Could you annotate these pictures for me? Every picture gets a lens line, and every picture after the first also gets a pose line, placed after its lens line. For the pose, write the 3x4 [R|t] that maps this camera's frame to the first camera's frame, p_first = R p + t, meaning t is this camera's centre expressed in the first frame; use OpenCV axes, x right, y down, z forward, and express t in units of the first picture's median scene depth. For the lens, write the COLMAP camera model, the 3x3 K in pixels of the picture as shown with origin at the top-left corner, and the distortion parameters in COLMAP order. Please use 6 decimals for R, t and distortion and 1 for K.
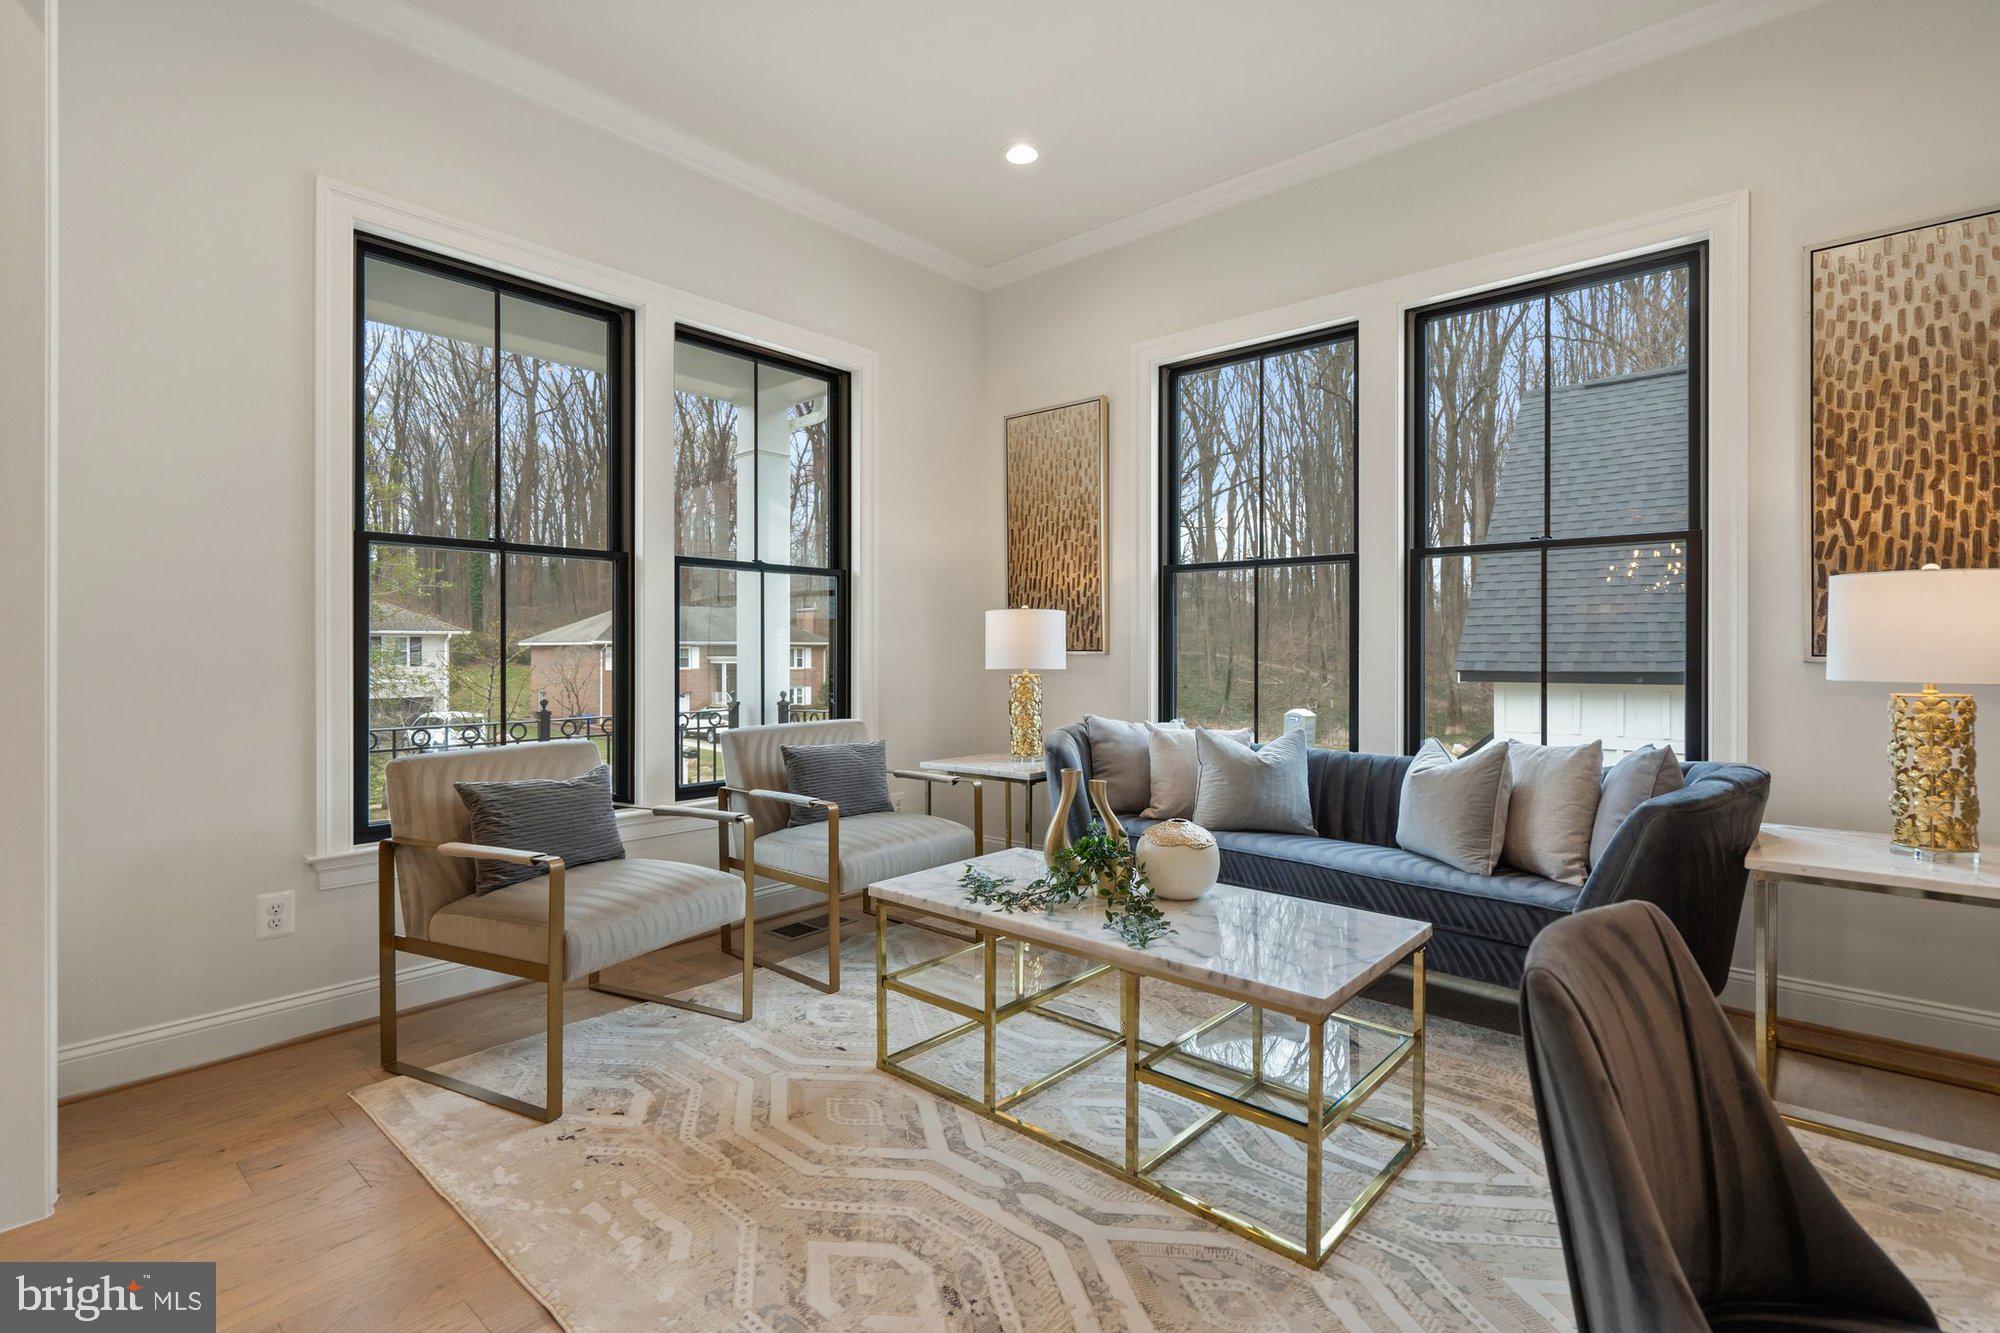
lens RADIAL K [[923.1, 0, 997.0], [0, 923.1, 658.3], [0, 0, 1]] dist [-0.002841, 0.000353]
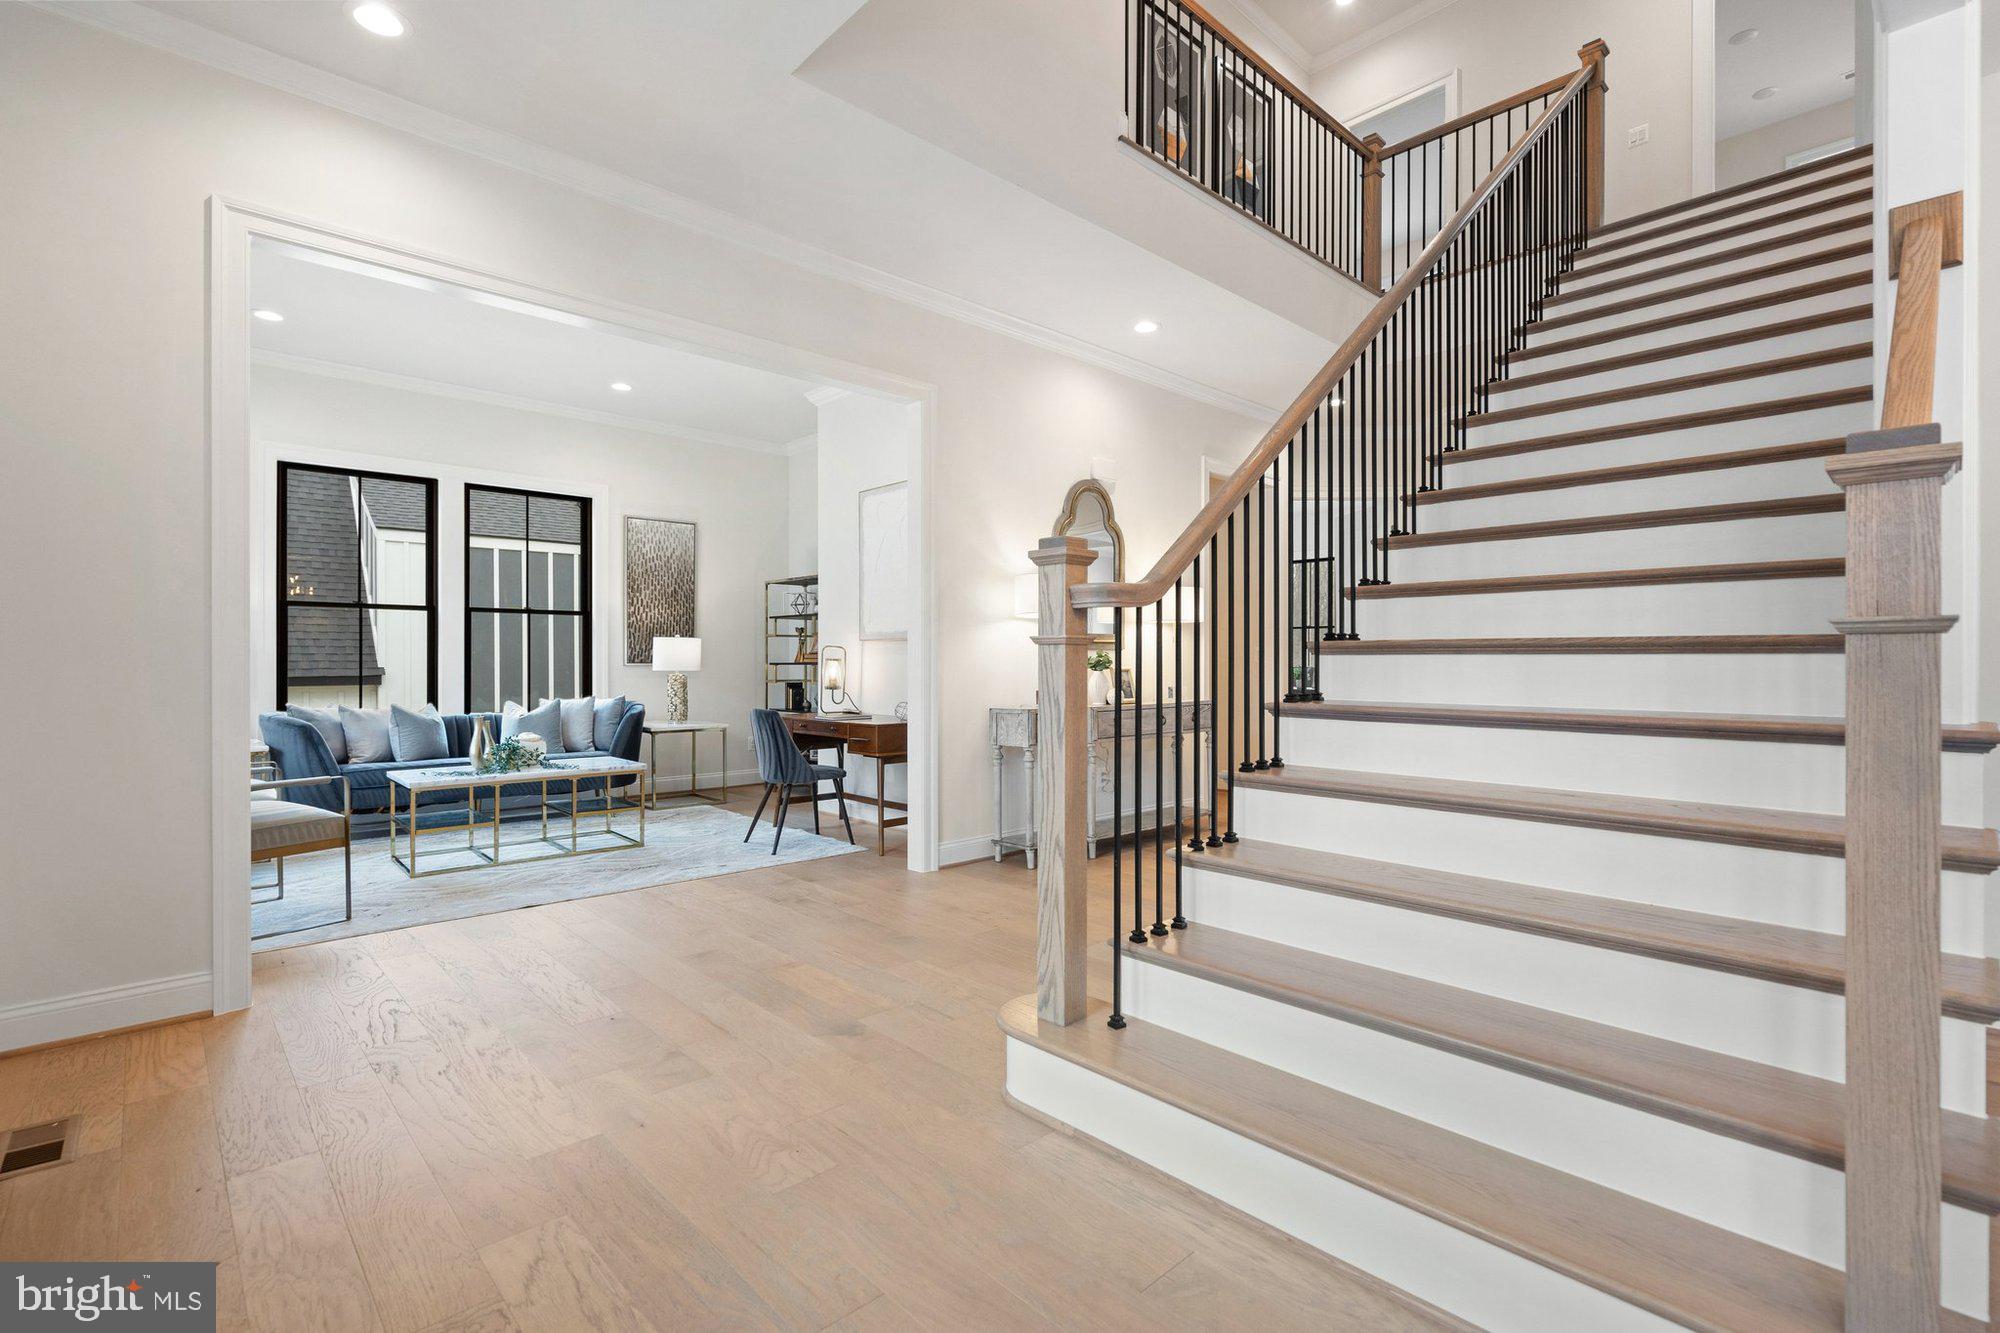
lens RADIAL K [[923.1, 0, 997.0], [0, 923.1, 658.3], [0, 0, 1]] dist [-0.002841, 0.000353]
pose [[0.087024, 0.014401, 0.996102, -1.700531], [0.015583, 0.999753, -0.015815, 0.041298], [-0.996084, 0.016899, 0.086778, -0.323474]]
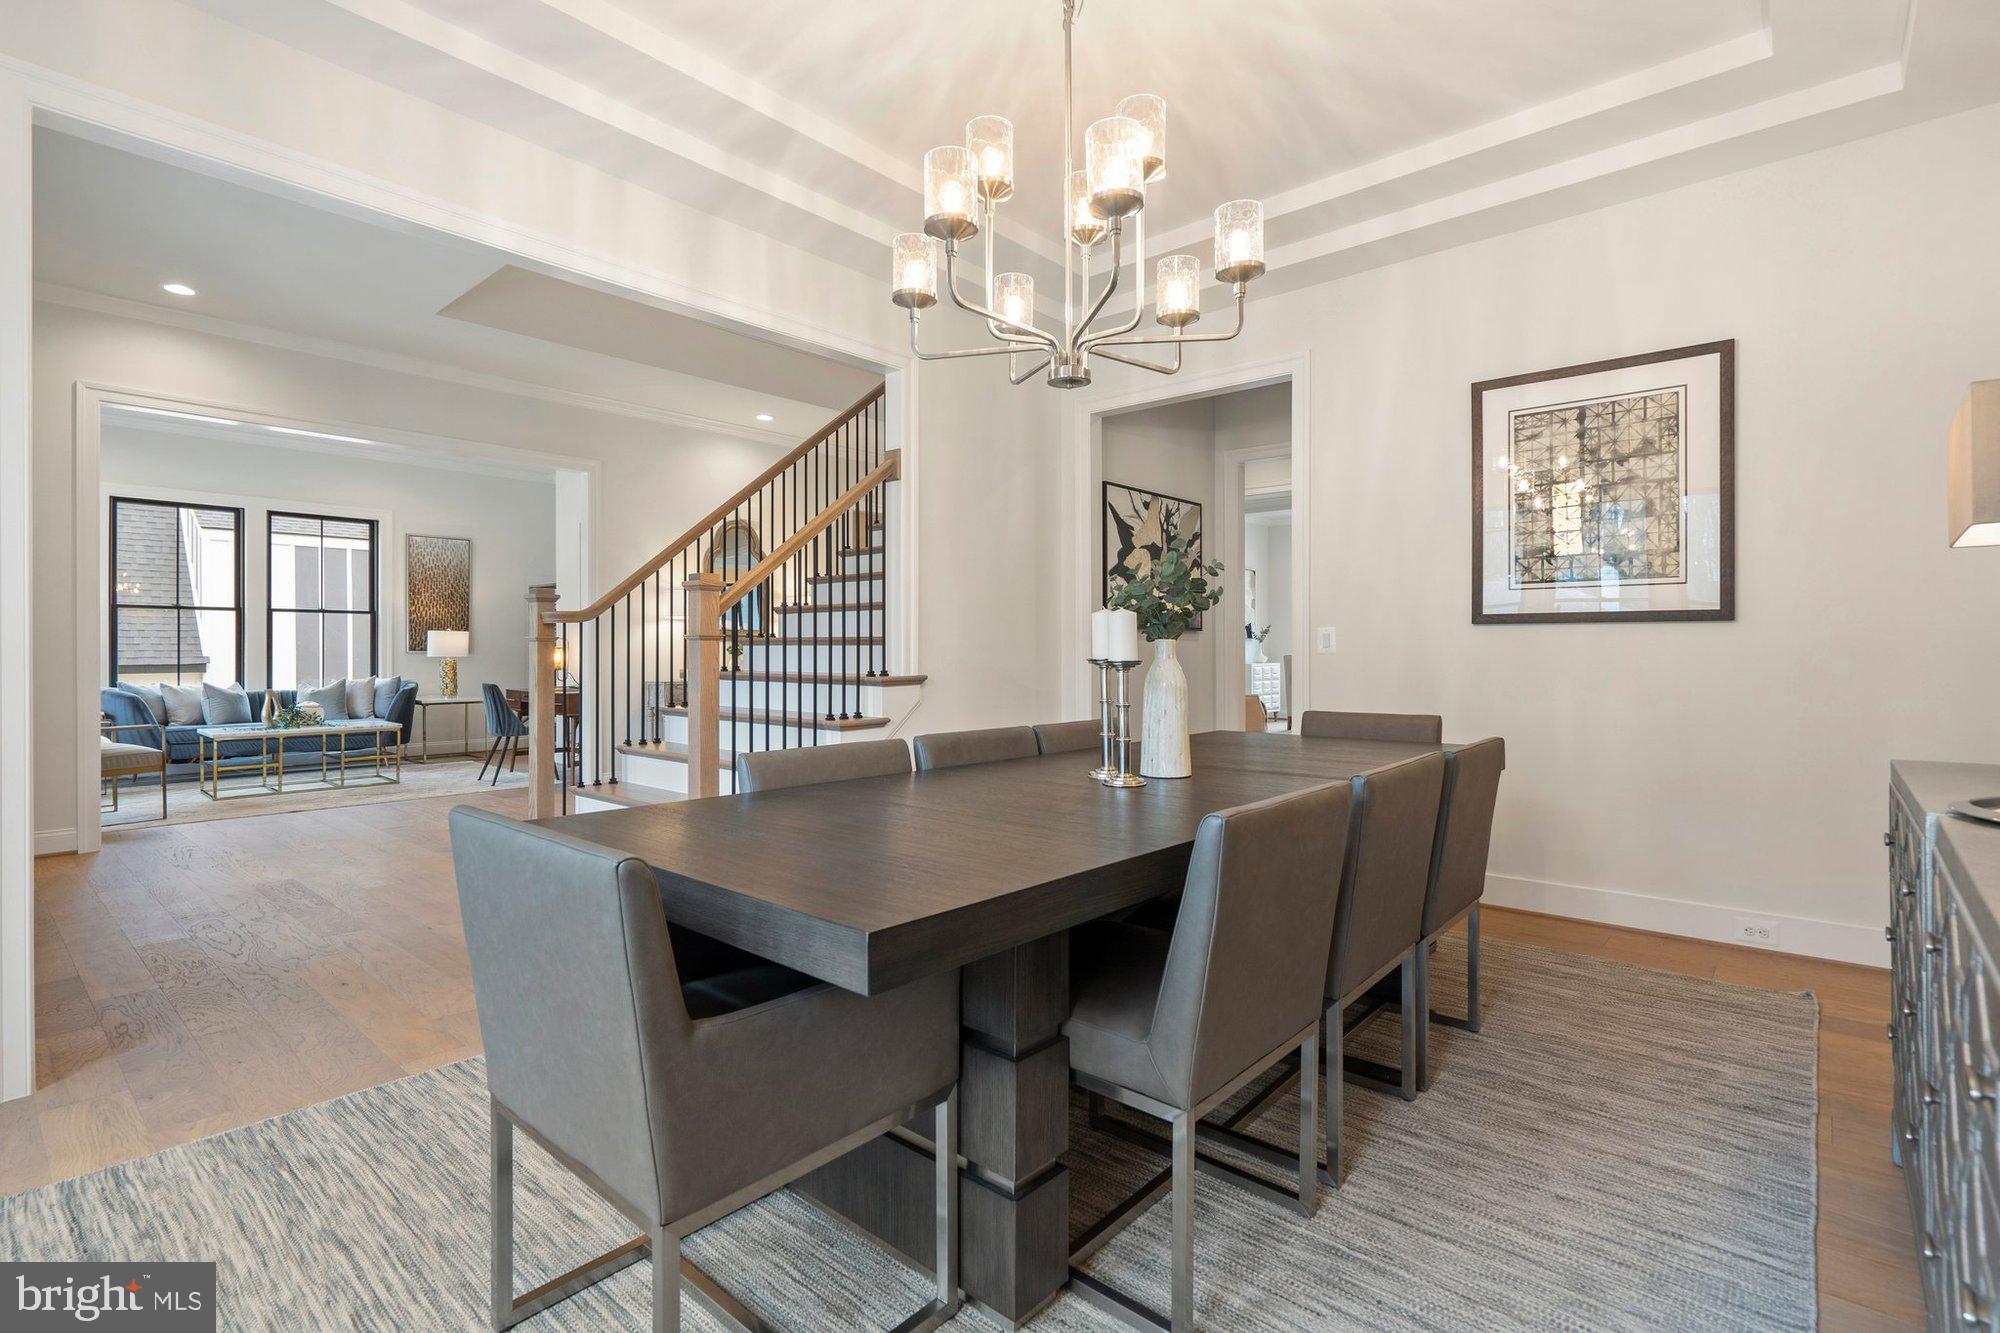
lens RADIAL K [[937.5, 0, 995.7], [0, 937.5, 652.3], [0, 0, 1]] dist [-0.002270, 0.000507]
pose [[-0.012618, 0.008403, 0.999885, -2.595767], [0.015855, 0.999841, -0.008203, 0.063826], [-0.999795, 0.015750, -0.012749, -1.132849]]
